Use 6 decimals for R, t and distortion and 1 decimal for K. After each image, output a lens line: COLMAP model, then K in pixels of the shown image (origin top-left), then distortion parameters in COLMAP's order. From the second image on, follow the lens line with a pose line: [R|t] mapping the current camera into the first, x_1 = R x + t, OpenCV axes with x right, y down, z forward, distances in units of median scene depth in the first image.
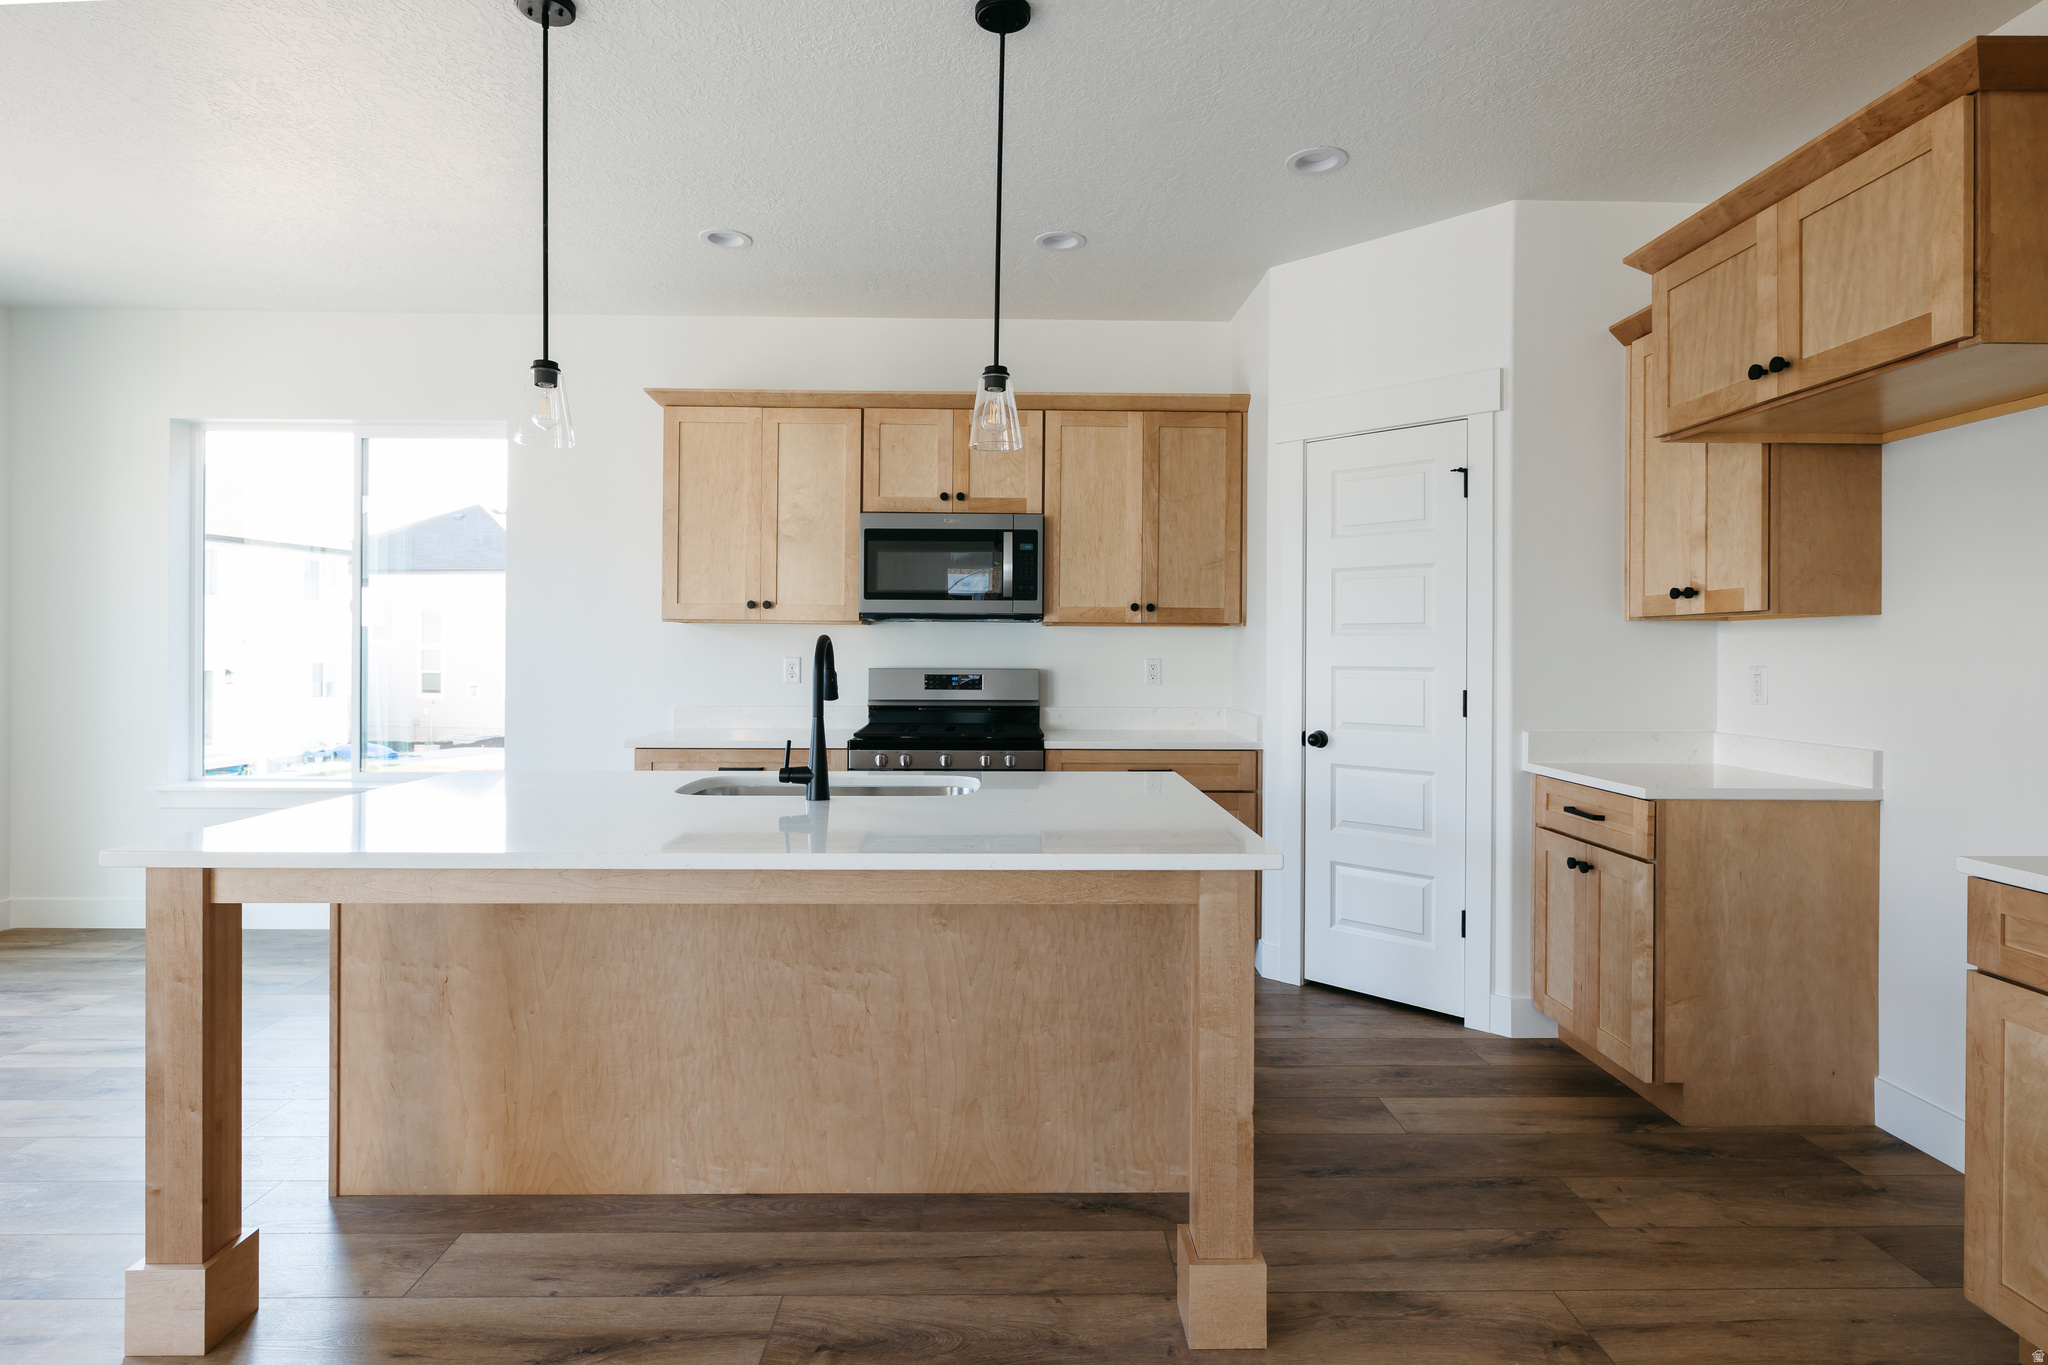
lens RADIAL K [[1056.1, 0, 1019.2], [0, 1056.1, 649.3], [0, 0, 1]] dist [0.000450, -0.000767]
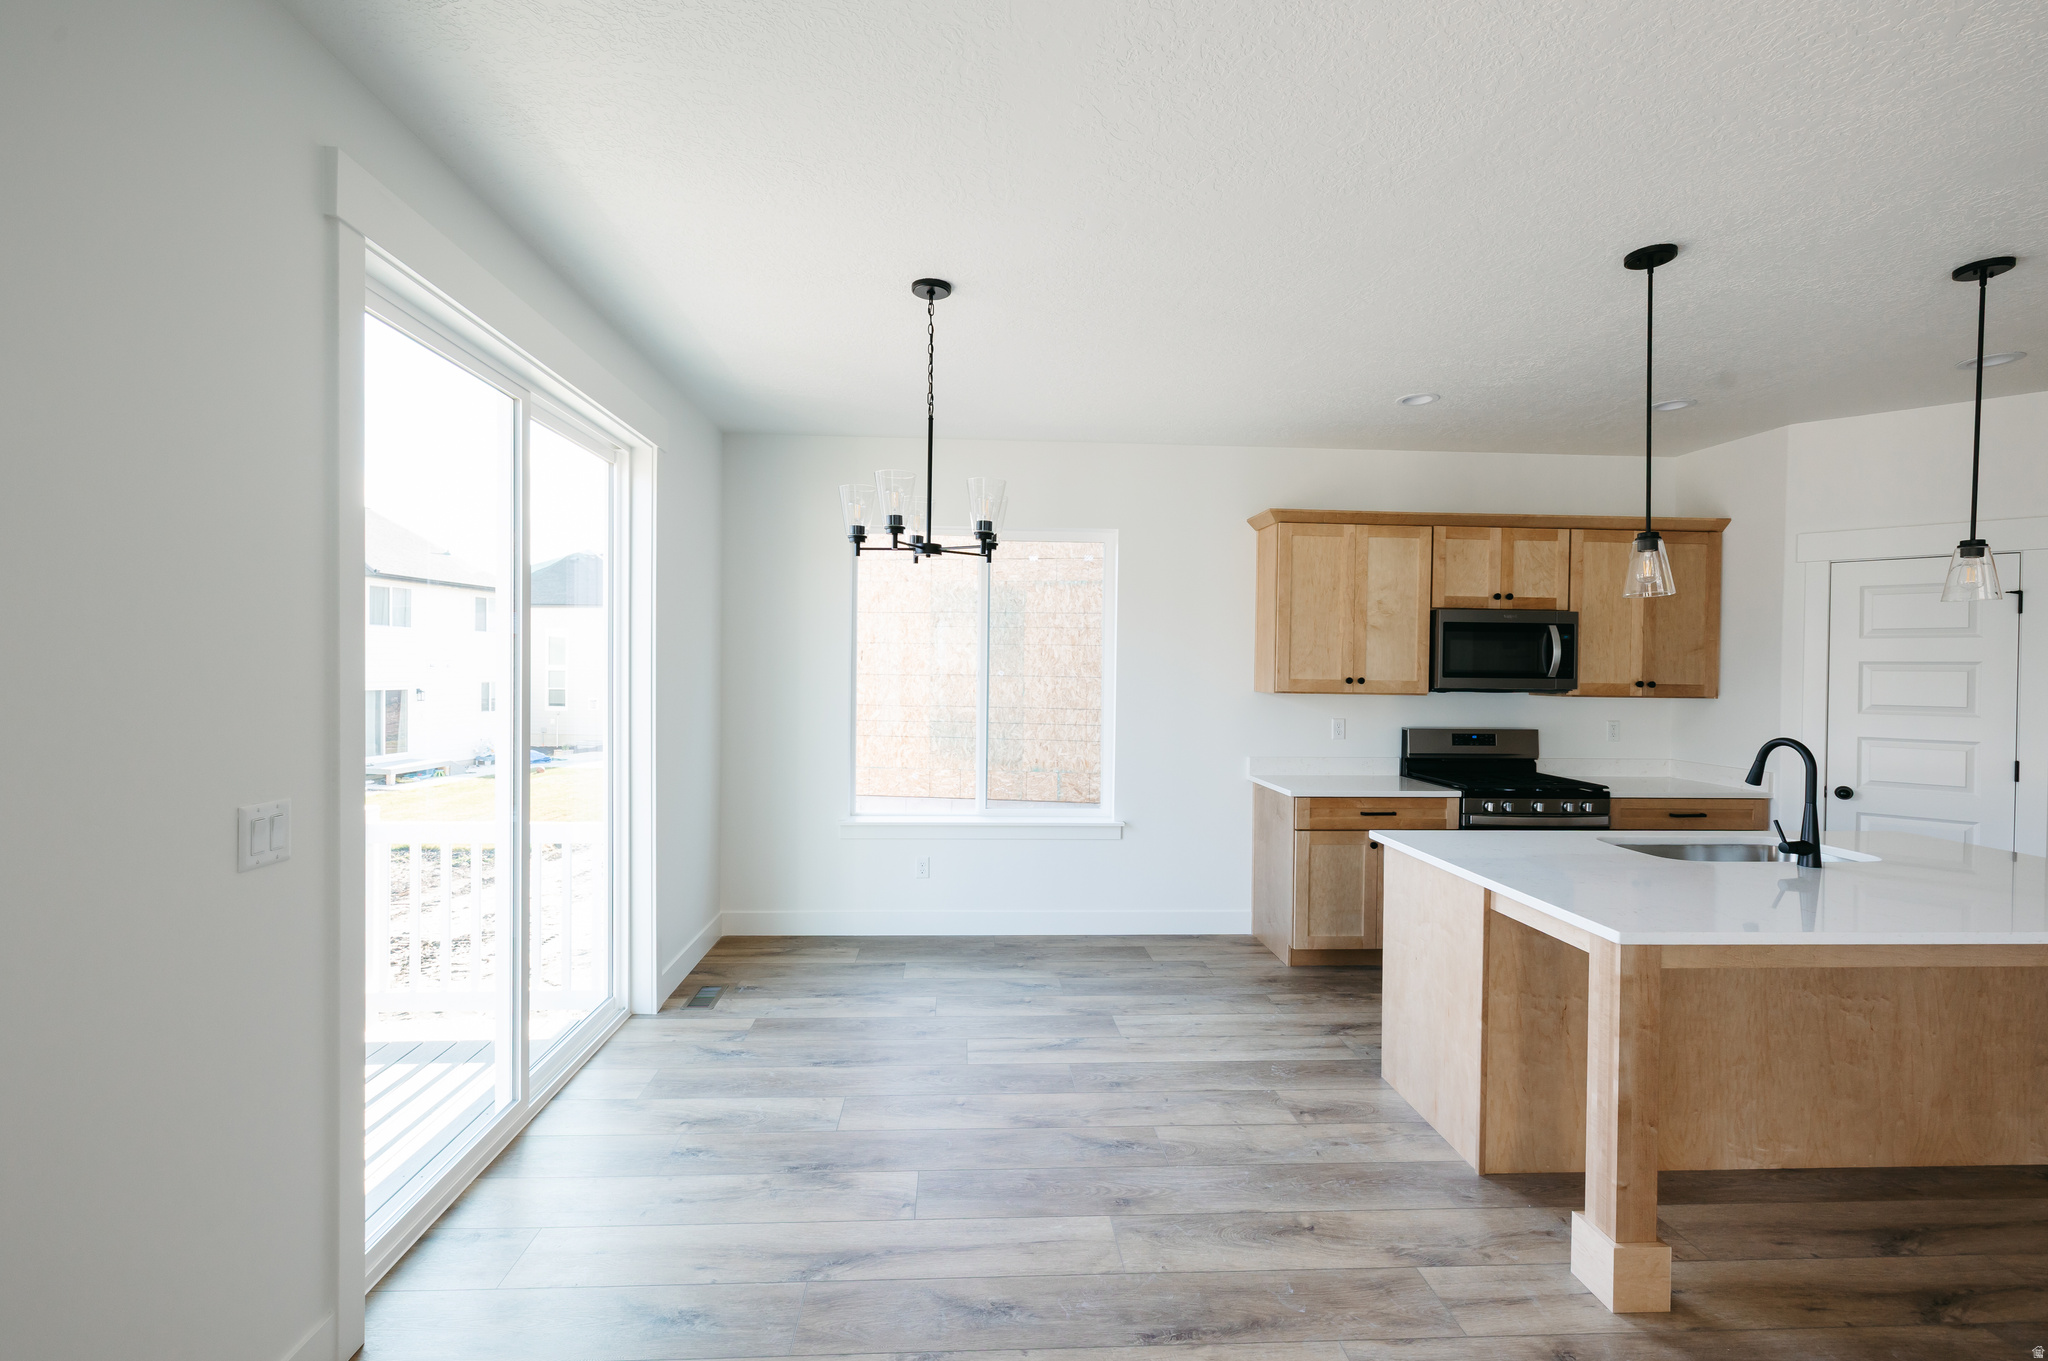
lens RADIAL K [[863.5, 0, 1011.9], [0, 863.5, 673.3], [0, 0, 1]] dist [0.002412, 0.000538]
pose [[0.999327, 0.006264, 0.036151, -1.170469], [-0.006547, 0.999949, 0.007713, -0.095075], [-0.036100, -0.007944, 0.999317, -0.033958]]
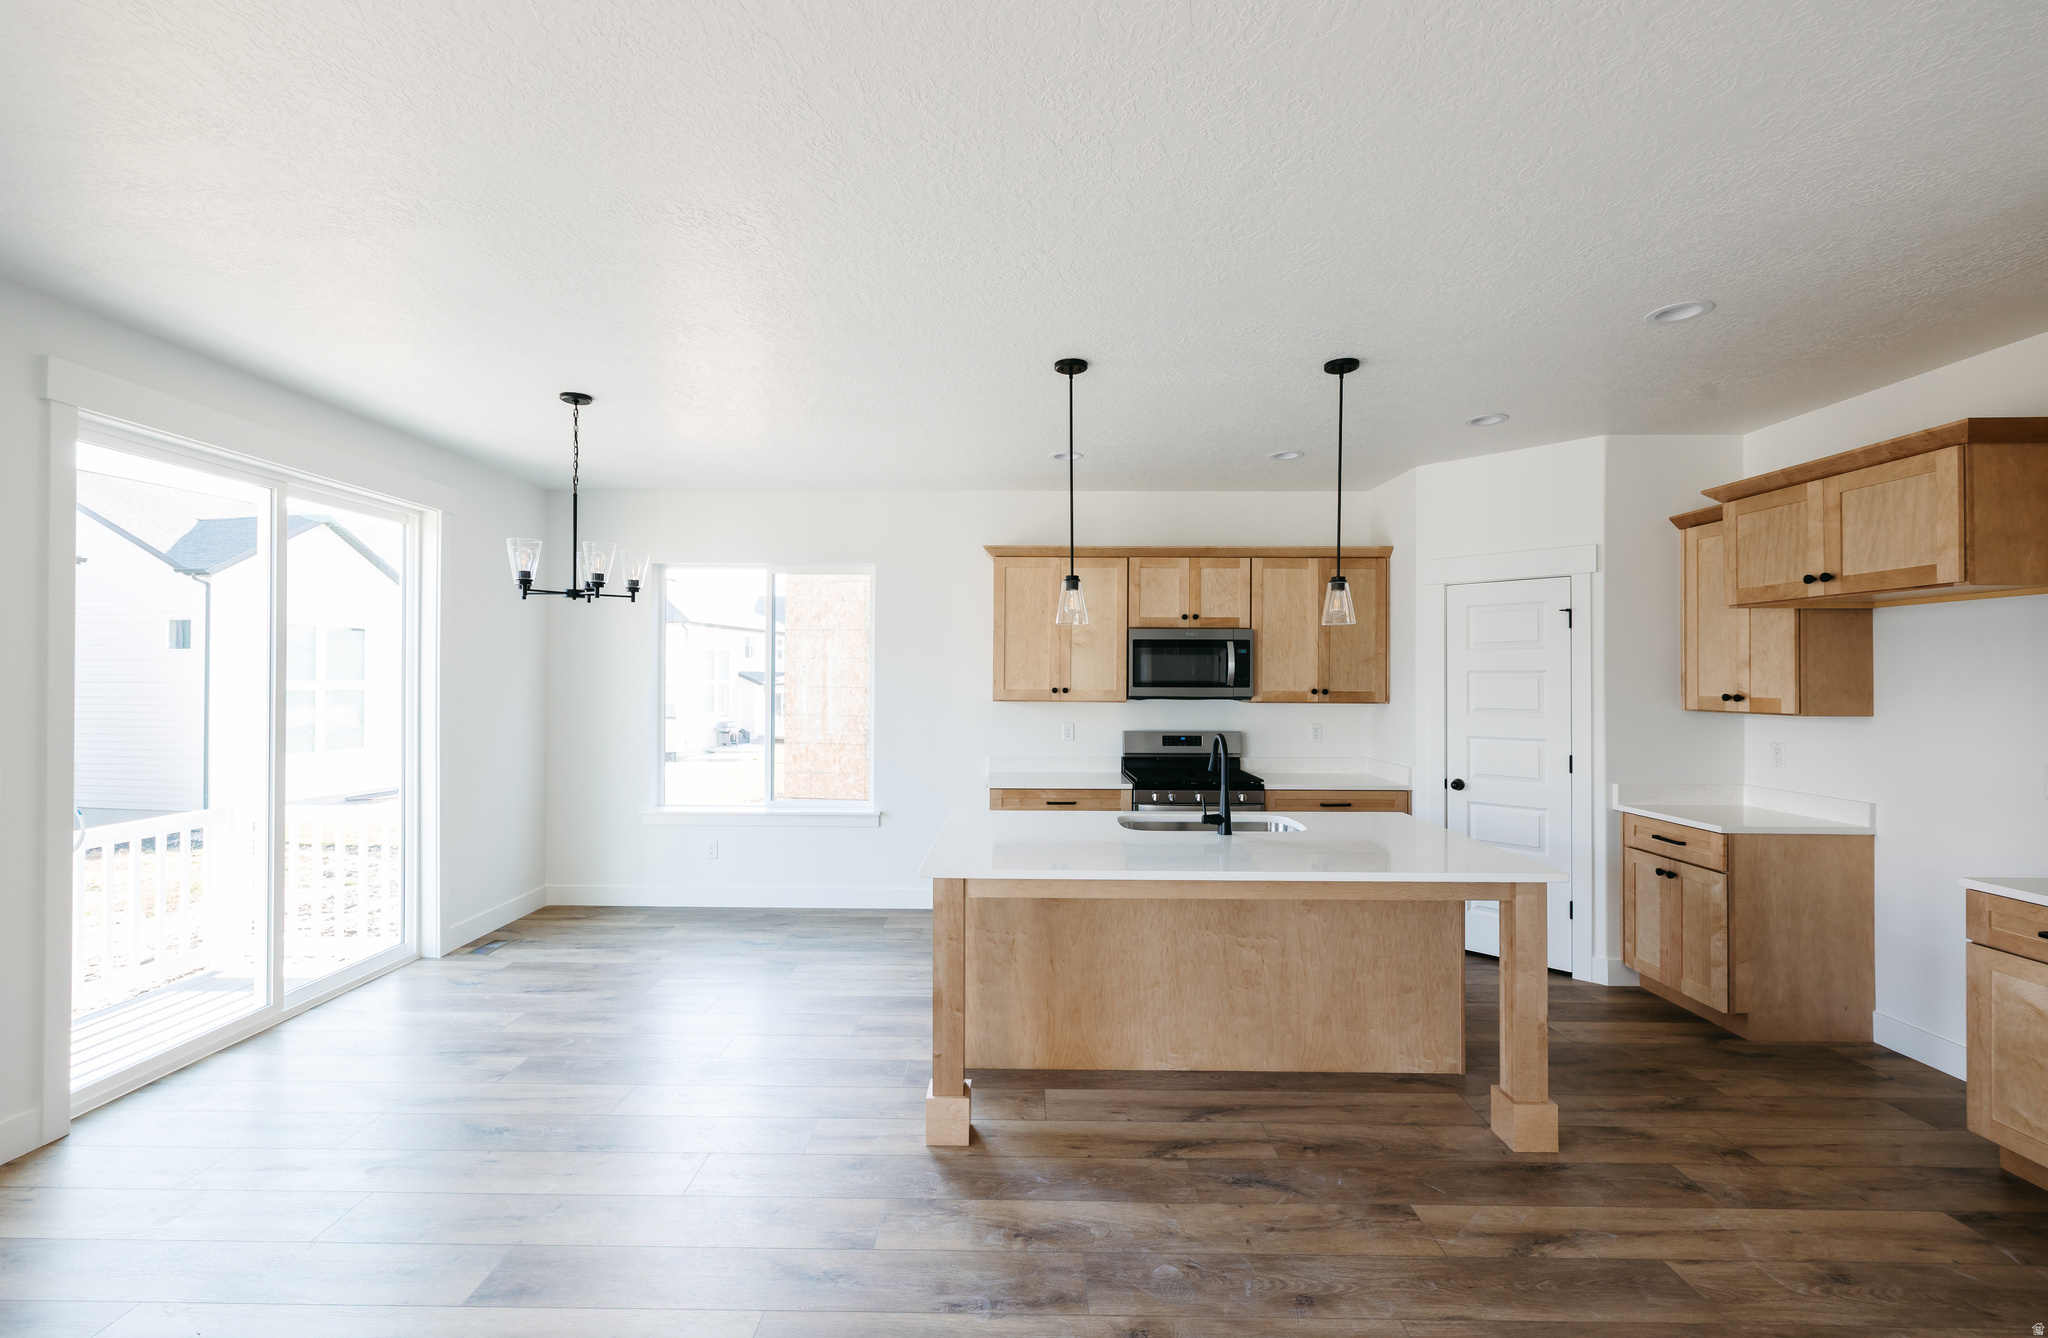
lens RADIAL K [[856.8, 0, 1013.9], [0, 856.8, 670.9], [0, 0, 1]] dist [0.003406, -0.000415]
pose [[0.999537, -0.002135, -0.030354, -0.461933], [0.001871, 0.999960, -0.008724, -0.099736], [0.030371, 0.008664, 0.999501, -0.347620]]
